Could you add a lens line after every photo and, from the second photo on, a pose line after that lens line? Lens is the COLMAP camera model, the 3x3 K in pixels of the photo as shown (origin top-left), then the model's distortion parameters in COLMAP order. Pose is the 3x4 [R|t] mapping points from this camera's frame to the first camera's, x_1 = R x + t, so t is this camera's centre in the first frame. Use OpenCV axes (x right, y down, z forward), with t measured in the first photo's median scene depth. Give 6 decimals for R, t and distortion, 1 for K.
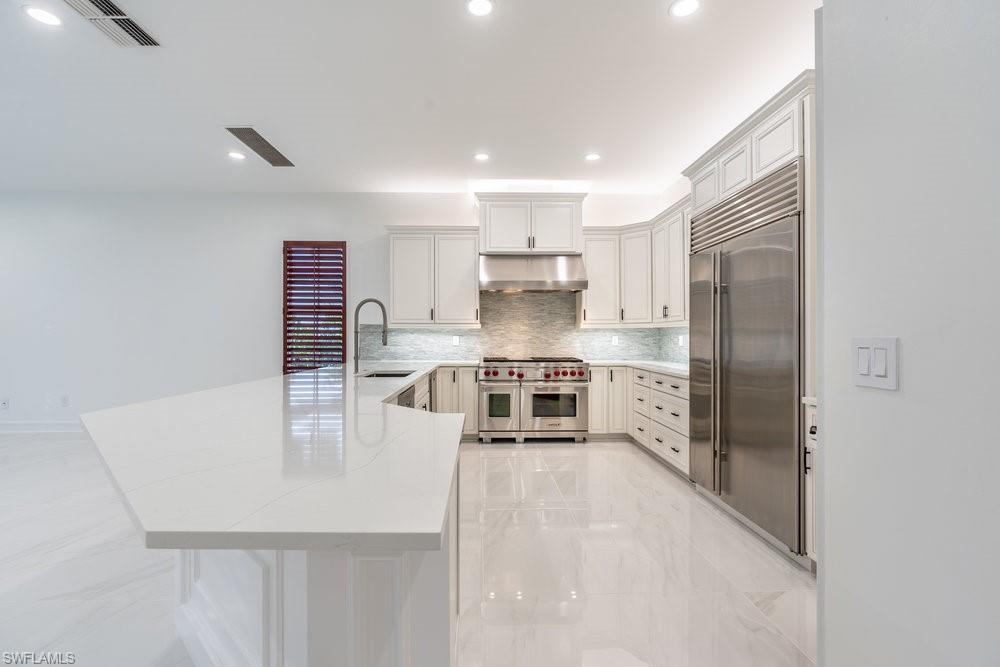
lens RADIAL K [[456.9, 0, 493.0], [0, 456.9, 334.8], [0, 0, 1]] dist [0.020202, 0.001225]
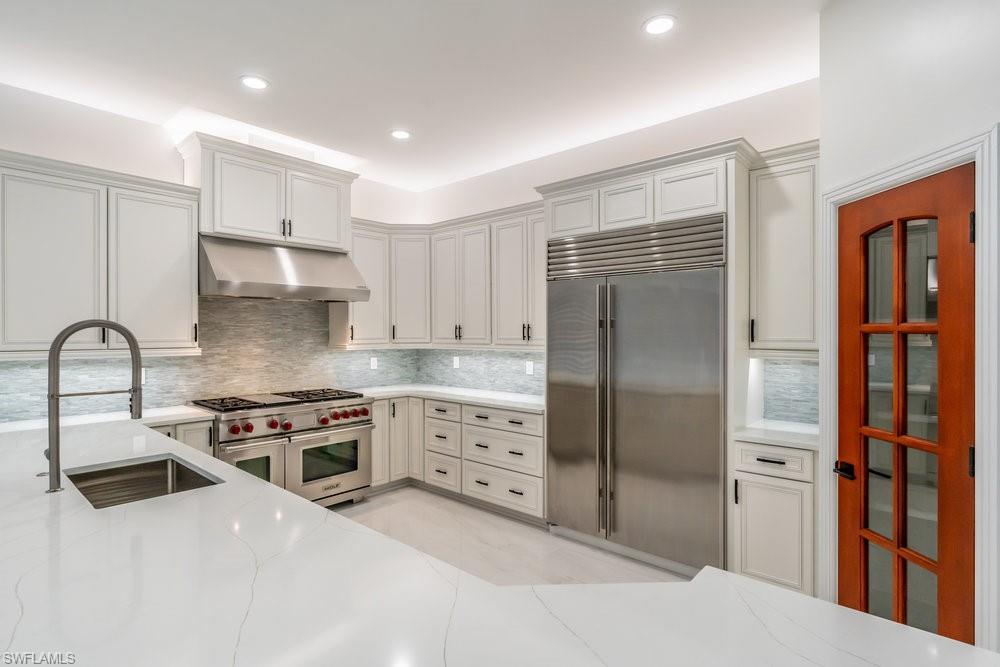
lens RADIAL K [[500.5, 0, 498.5], [0, 500.5, 334.5], [0, 0, 1]] dist [-0.002962, -0.000113]
pose [[0.685928, -0.003985, 0.727659, -0.243578], [-0.000045, 0.999985, 0.005519, -0.046230], [-0.727670, -0.003818, 0.685917, 0.252631]]
